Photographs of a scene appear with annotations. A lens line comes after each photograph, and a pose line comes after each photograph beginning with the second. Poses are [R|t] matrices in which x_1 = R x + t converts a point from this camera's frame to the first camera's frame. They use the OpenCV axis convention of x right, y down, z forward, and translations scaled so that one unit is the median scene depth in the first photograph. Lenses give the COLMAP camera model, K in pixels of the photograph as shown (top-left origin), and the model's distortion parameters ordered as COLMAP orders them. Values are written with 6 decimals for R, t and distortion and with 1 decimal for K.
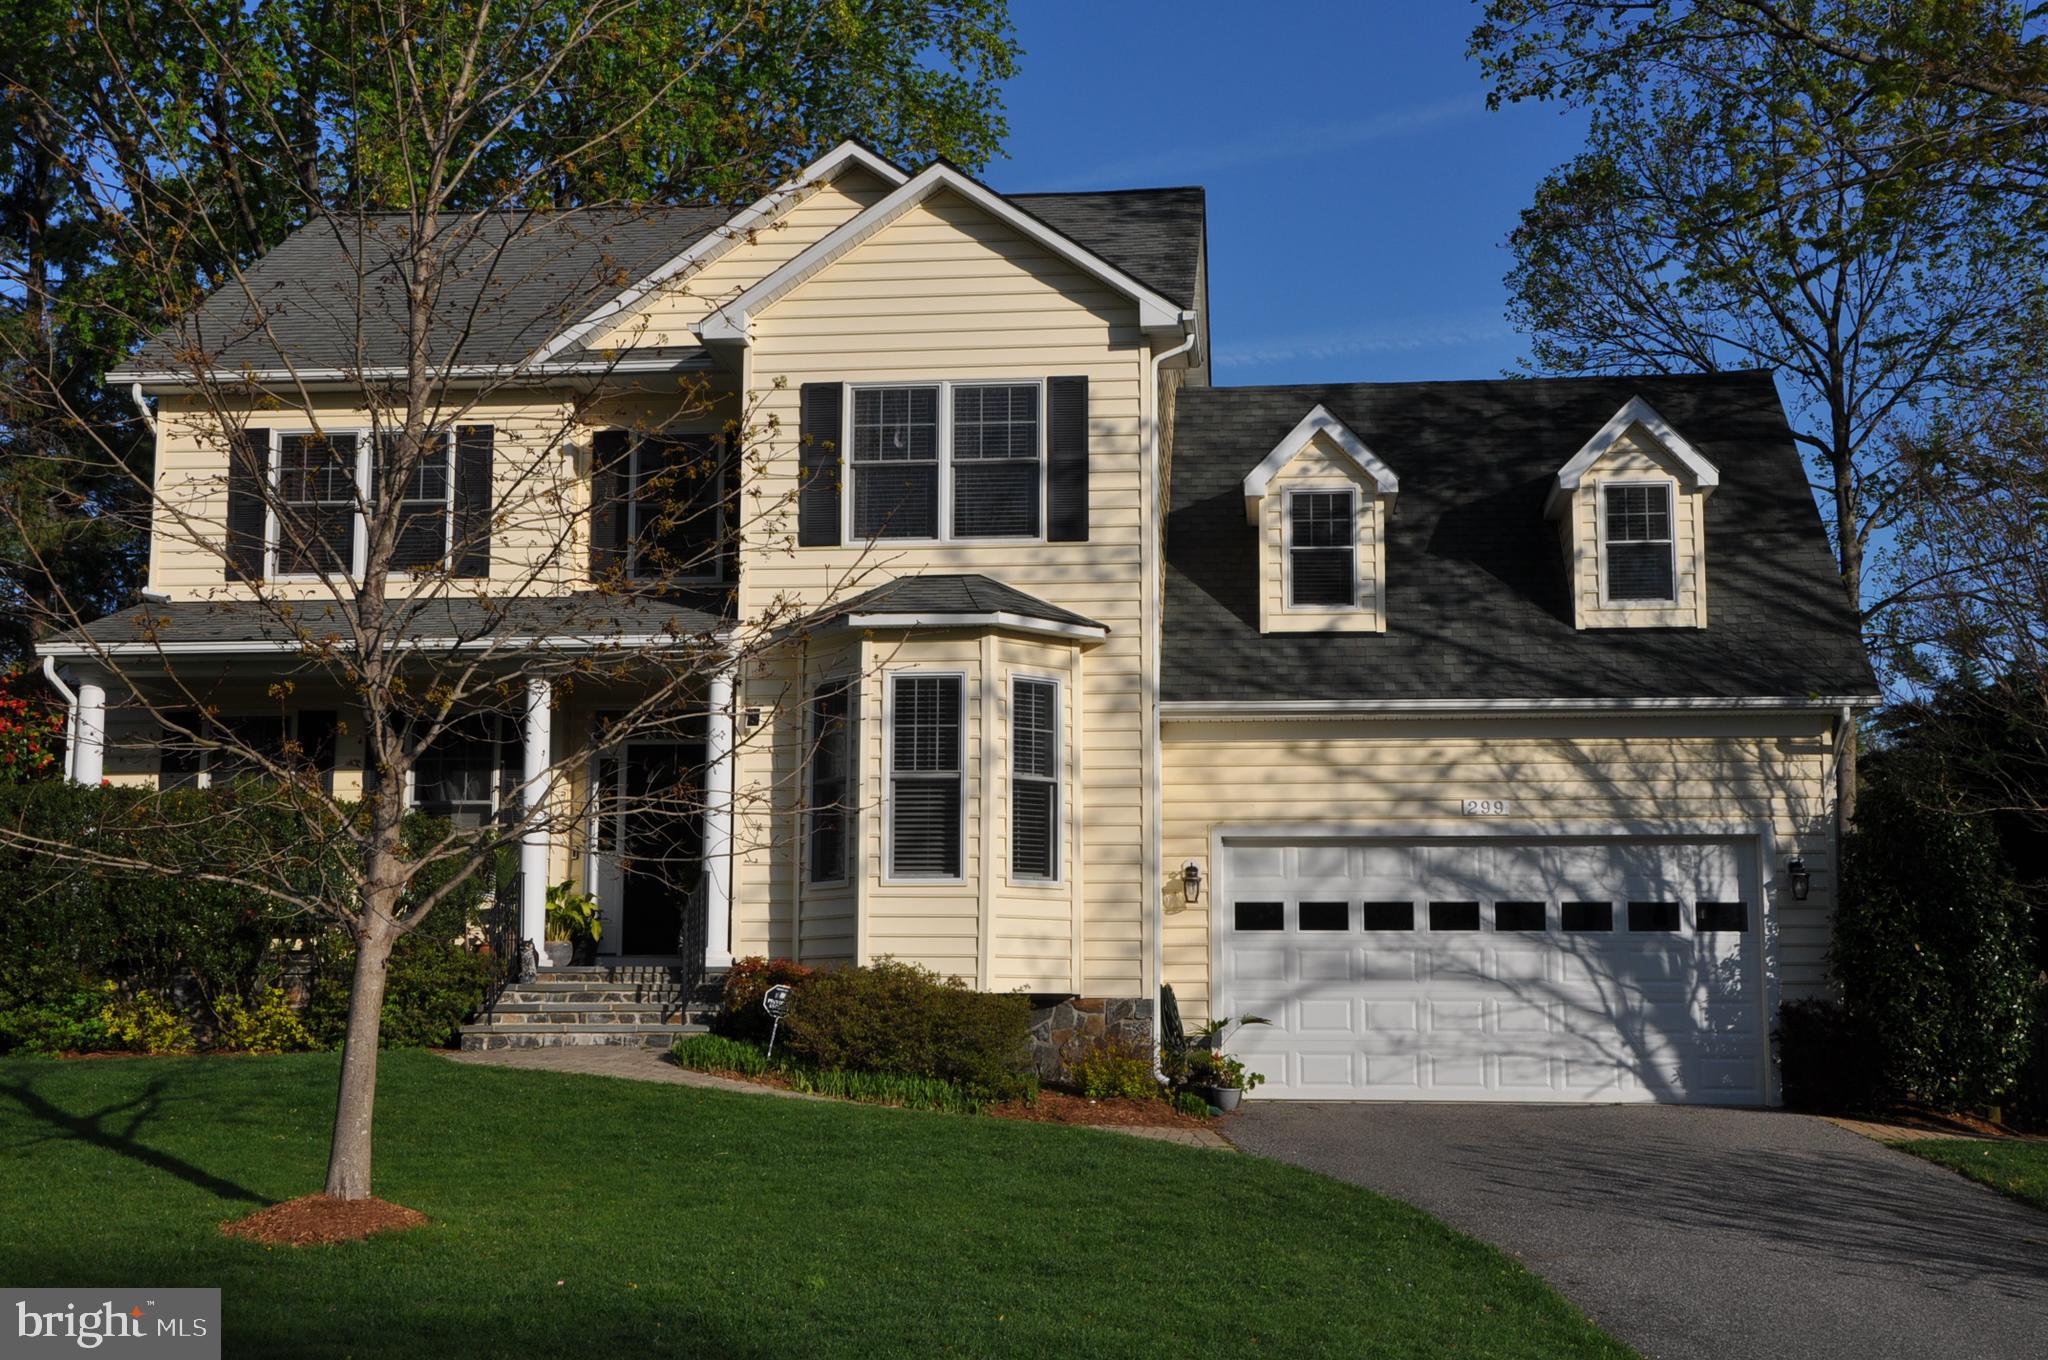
lens RADIAL K [[2471.8, 0, 1024.0], [0, 2471.8, 680.0], [0, 0, 1]] dist [-0.009717, 0.486097]
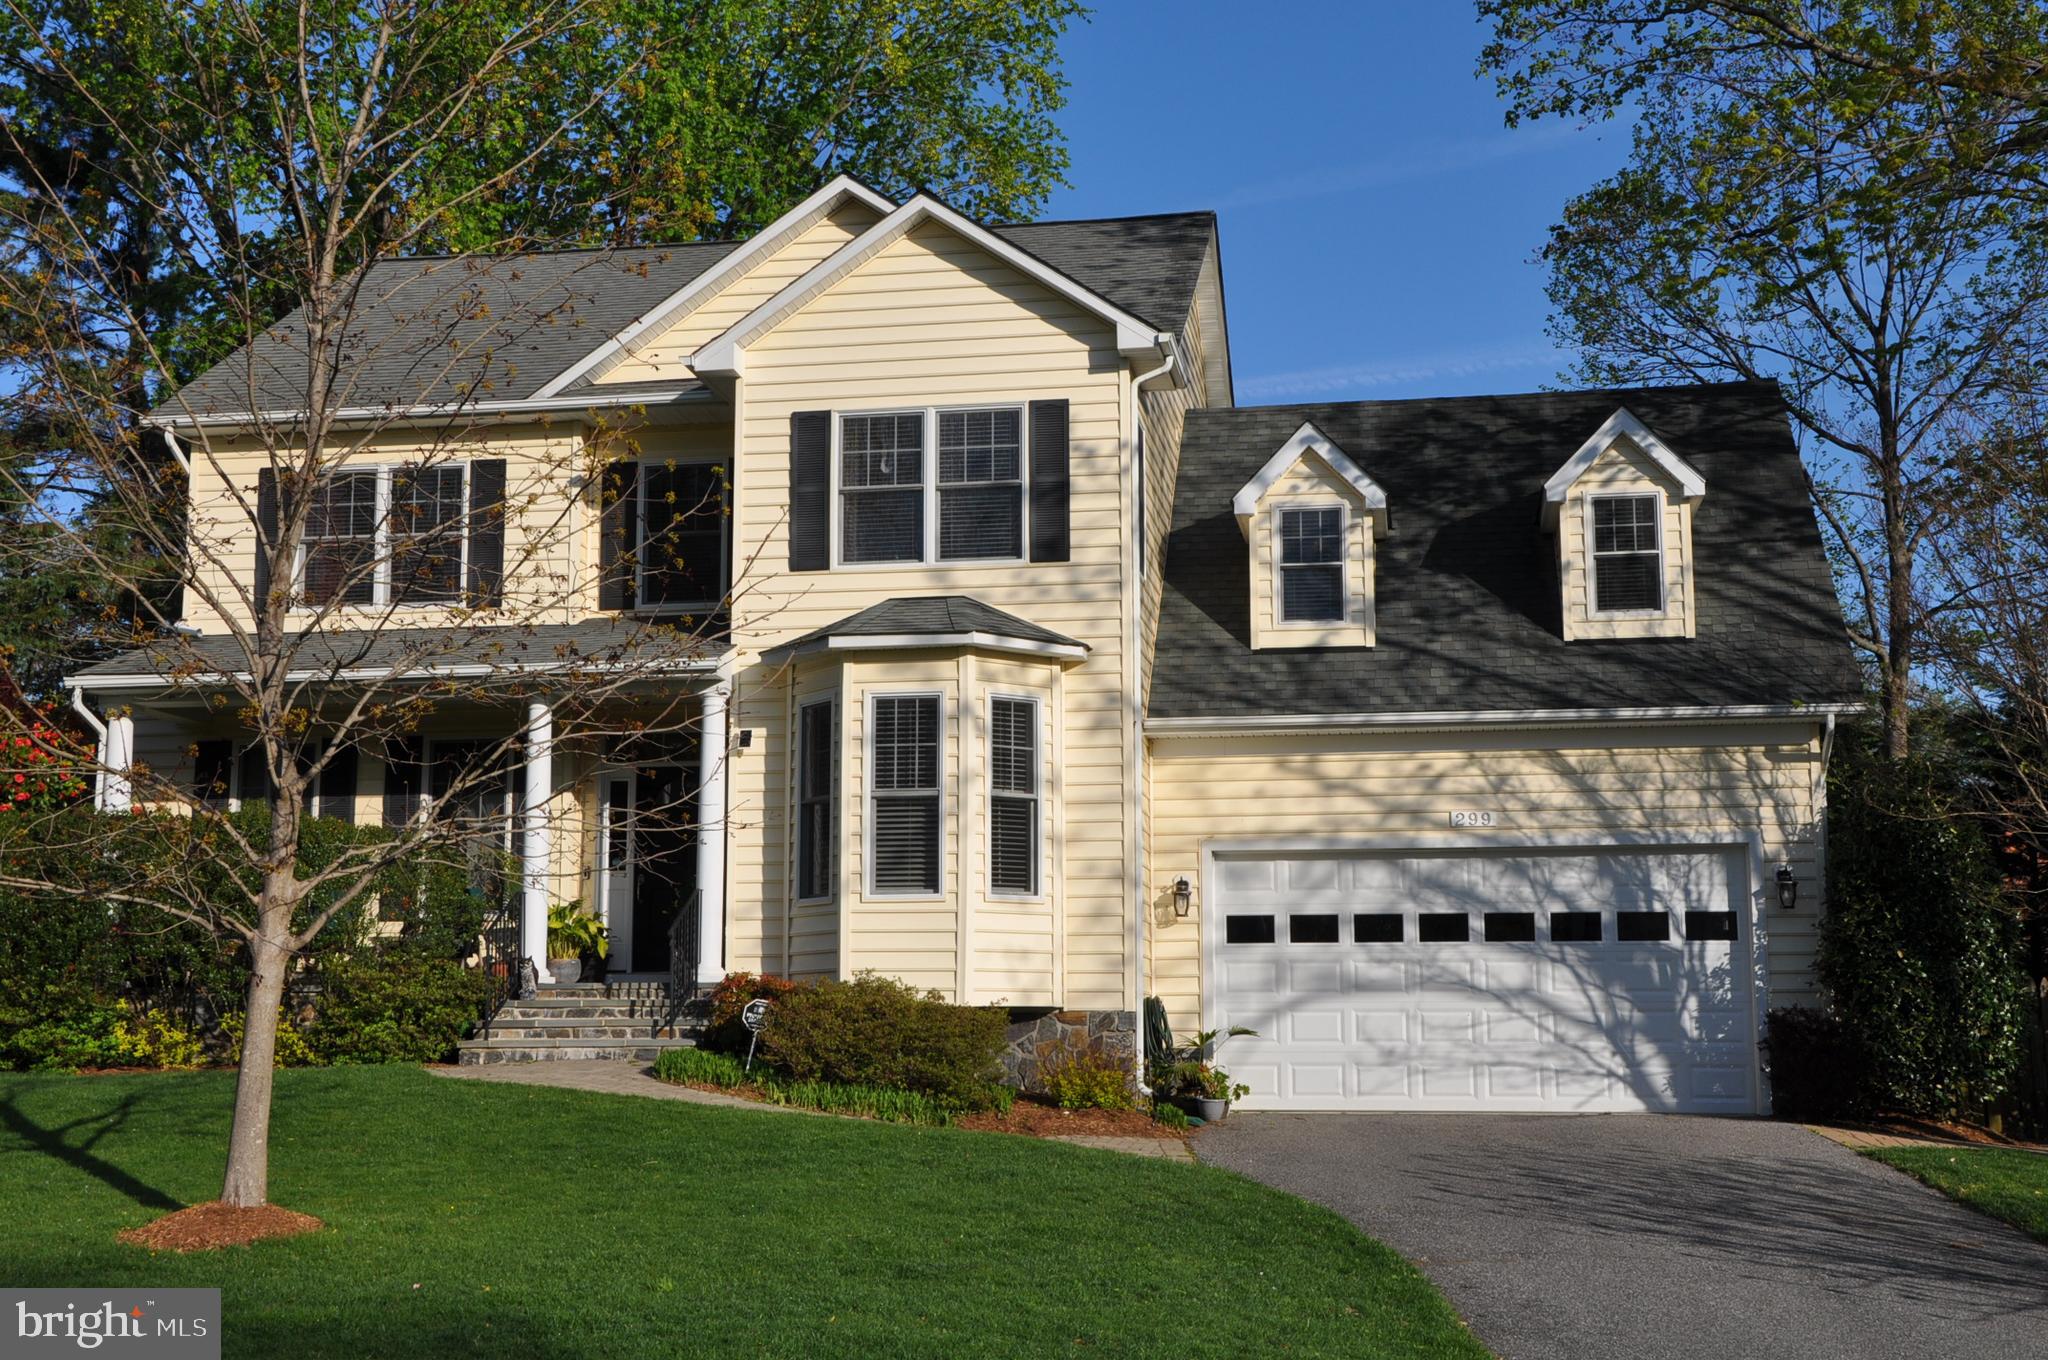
lens RADIAL K [[2439.1, 0, 1024.0], [0, 2439.1, 680.0], [0, 0, 1]] dist [-0.011003, 0.429190]
pose [[0.998060, -0.014297, -0.060599, 0.065862], [0.013711, 0.999855, -0.010072, 0.002457], [0.060734, 0.009222, 0.998111, -0.002574]]
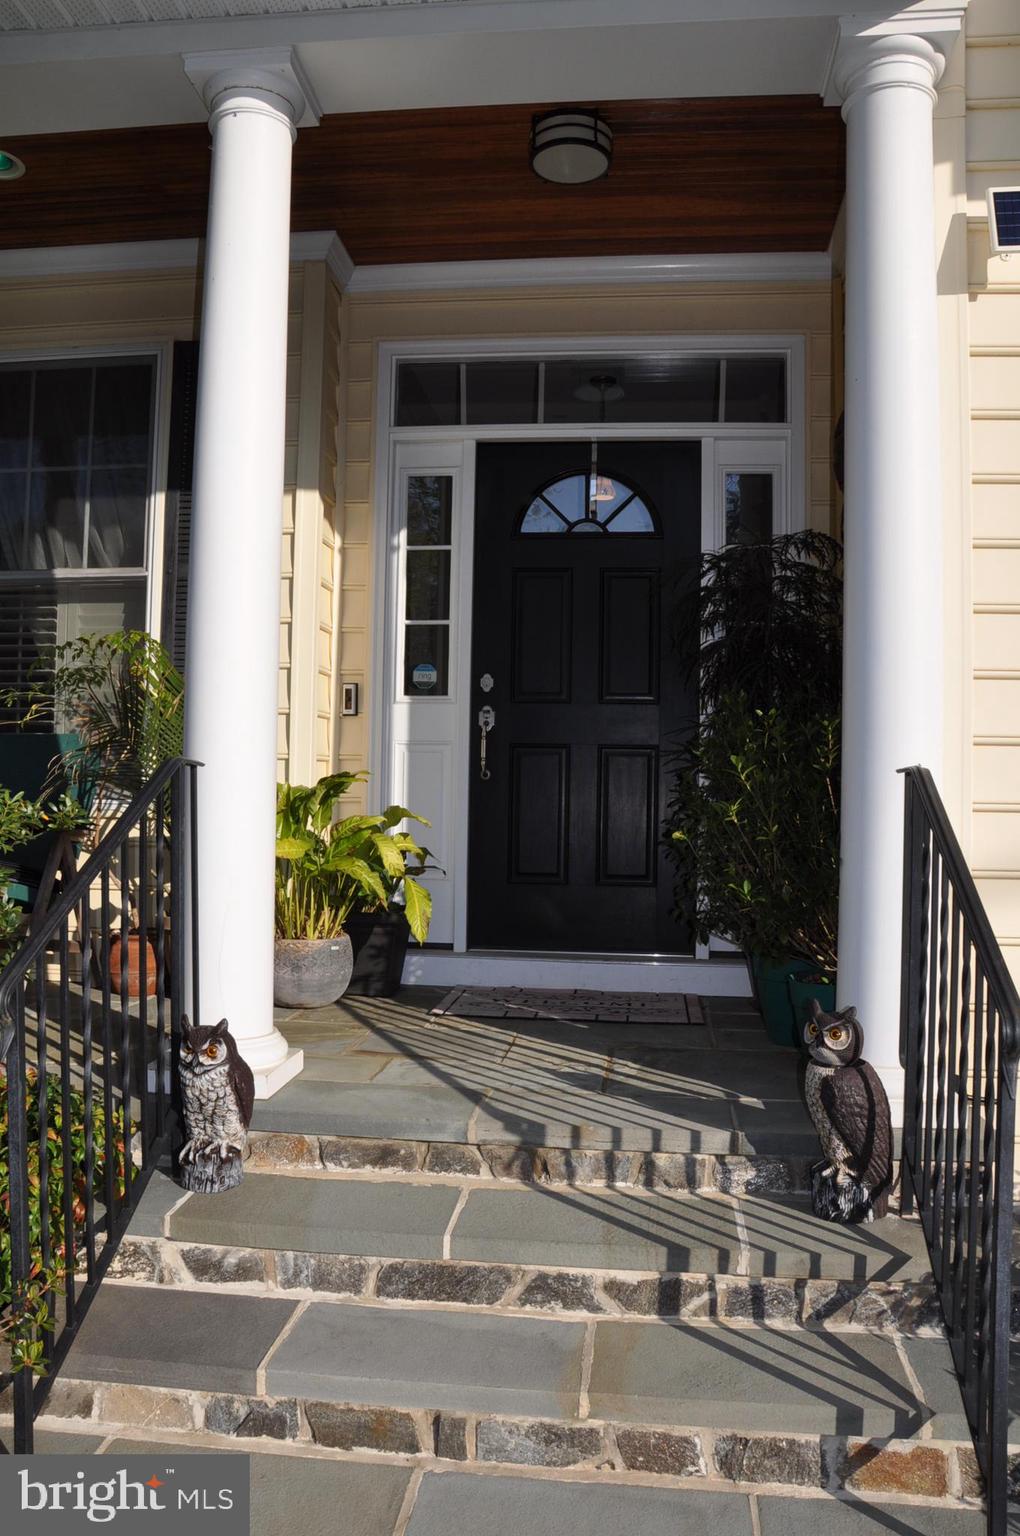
lens RADIAL K [[1213.5, 0, 510.0], [0, 1213.5, 768.0], [0, 0, 1]] dist [-0.157320, 0.125195]
pose [[0.999855, 0.015823, -0.006295, -0.161631], [-0.015013, 0.993518, 0.112680, 0.061346], [0.008037, -0.112569, 0.993611, 0.841460]]
